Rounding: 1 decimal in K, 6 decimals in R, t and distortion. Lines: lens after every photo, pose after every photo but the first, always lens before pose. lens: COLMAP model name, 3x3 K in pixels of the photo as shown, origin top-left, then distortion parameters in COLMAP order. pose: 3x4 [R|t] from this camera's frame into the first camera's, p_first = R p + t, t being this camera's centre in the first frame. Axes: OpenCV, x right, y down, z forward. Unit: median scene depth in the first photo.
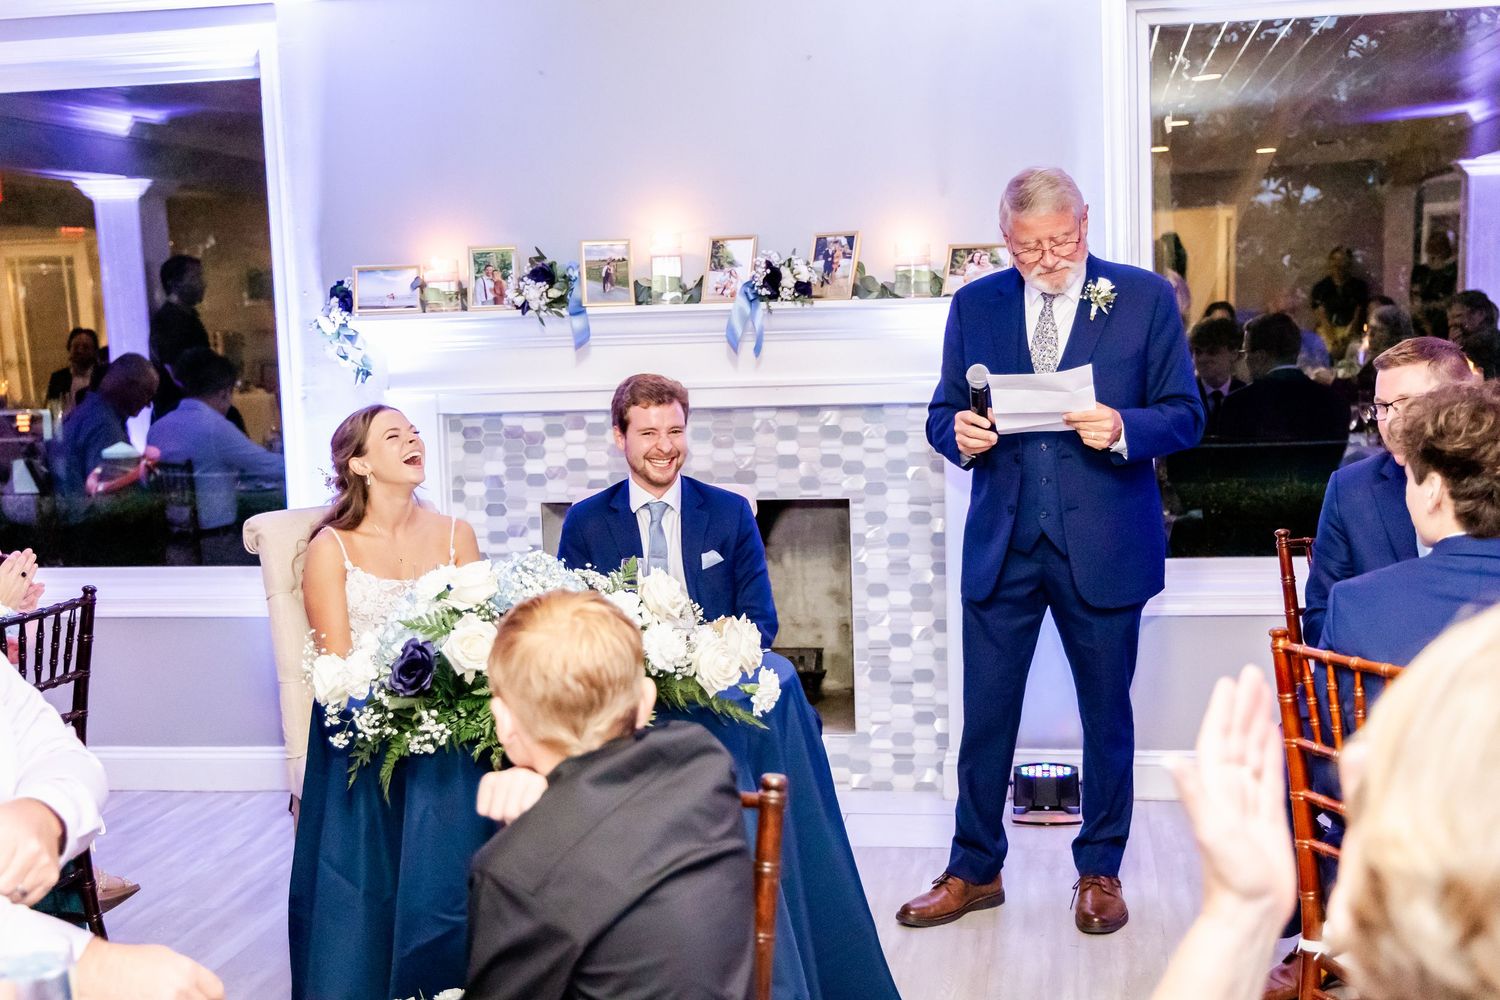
lens RADIAL K [[1866.2, 0, 750.0], [0, 1866.2, 500.0], [0, 0, 1]] dist [0.002485, 0.060585]
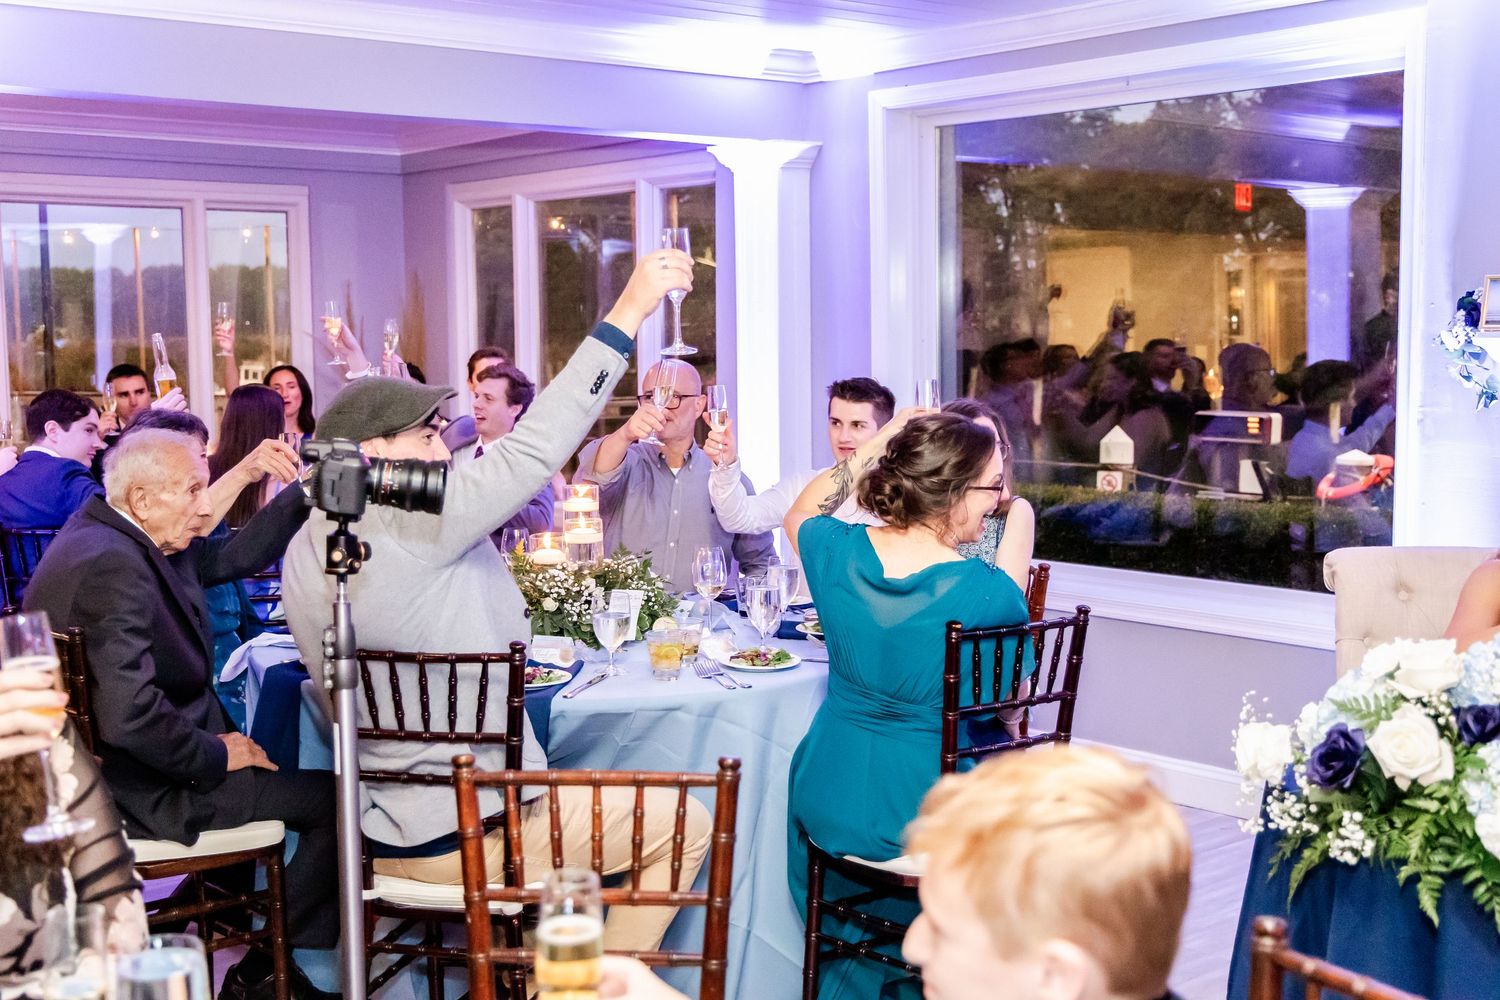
lens RADIAL K [[1799.7, 0, 750.0], [0, 1799.7, 500.0], [0, 0, 1]] dist [0.010845, 0.007207]
pose [[0.773160, 0.086568, -0.628275, 0.065546], [-0.086491, 0.995777, 0.030768, -0.015598], [0.628286, 0.030552, 0.777383, 0.121408]]
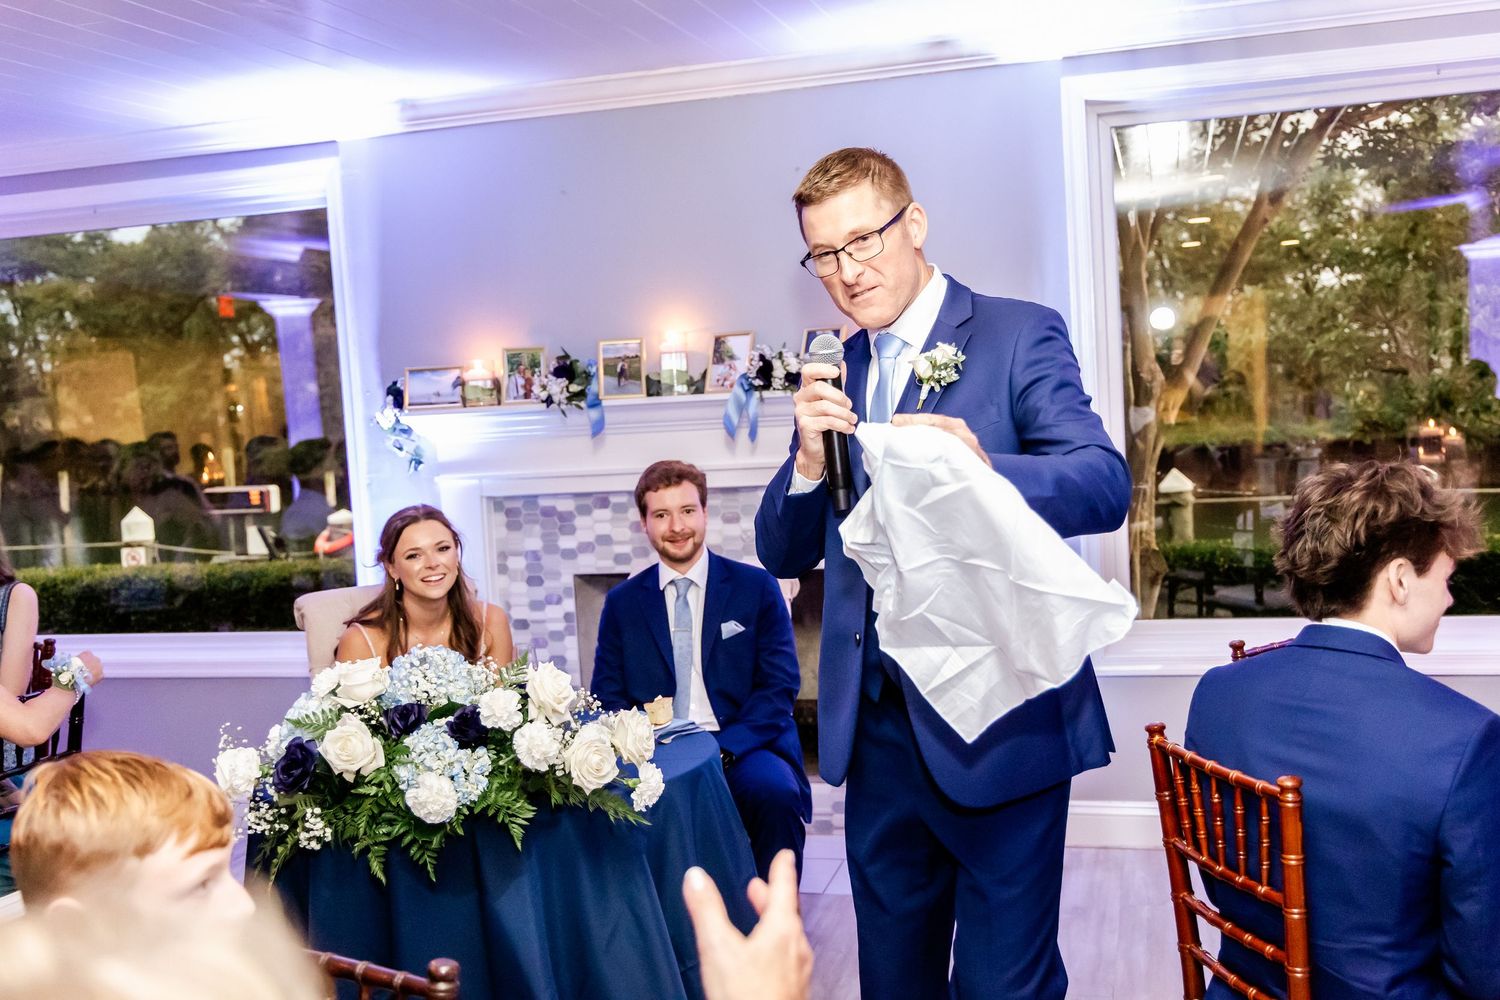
lens RADIAL K [[1499.3, 0, 750.0], [0, 1499.3, 500.0], [0, 0, 1]] dist [0.011351, -0.001353]
pose [[0.994691, -0.016309, -0.101607, 0.089098], [0.013530, 0.999517, -0.027982, -0.017194], [0.102015, 0.026459, 0.994431, 0.119389]]
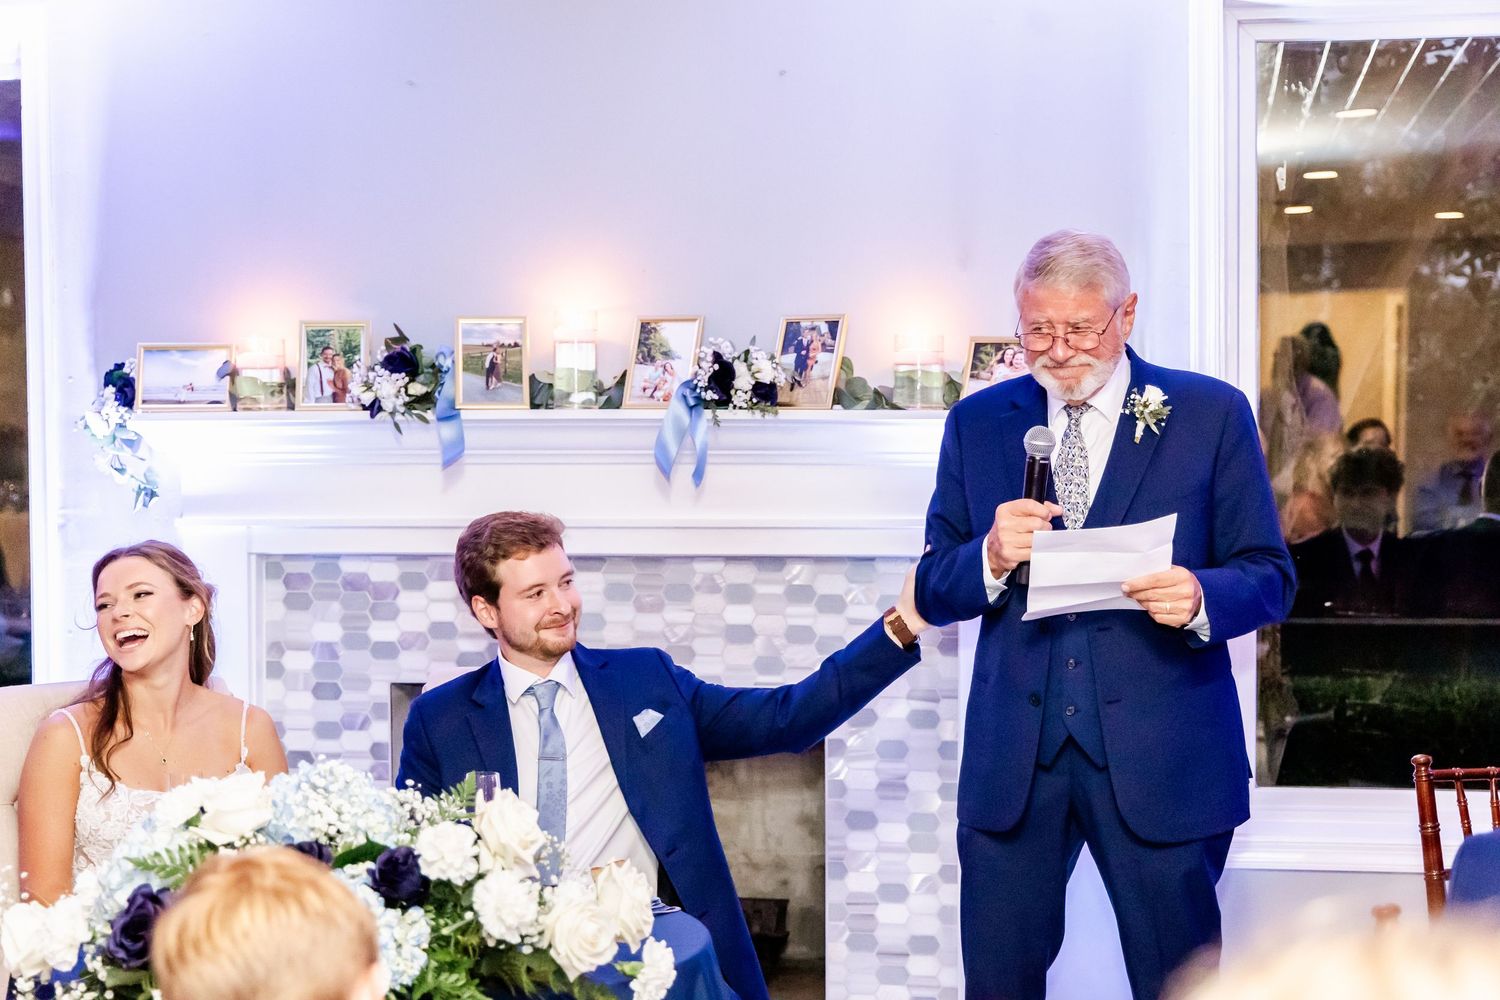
lens RADIAL K [[2585.9, 0, 750.0], [0, 2585.9, 500.0], [0, 0, 1]] dist [0.025591, -0.039478]
pose [[0.999623, 0.027433, -0.001171, 0.024495], [-0.027450, 0.997364, -0.067164, -0.005682], [-0.000675, 0.067171, 0.997741, 0.016913]]
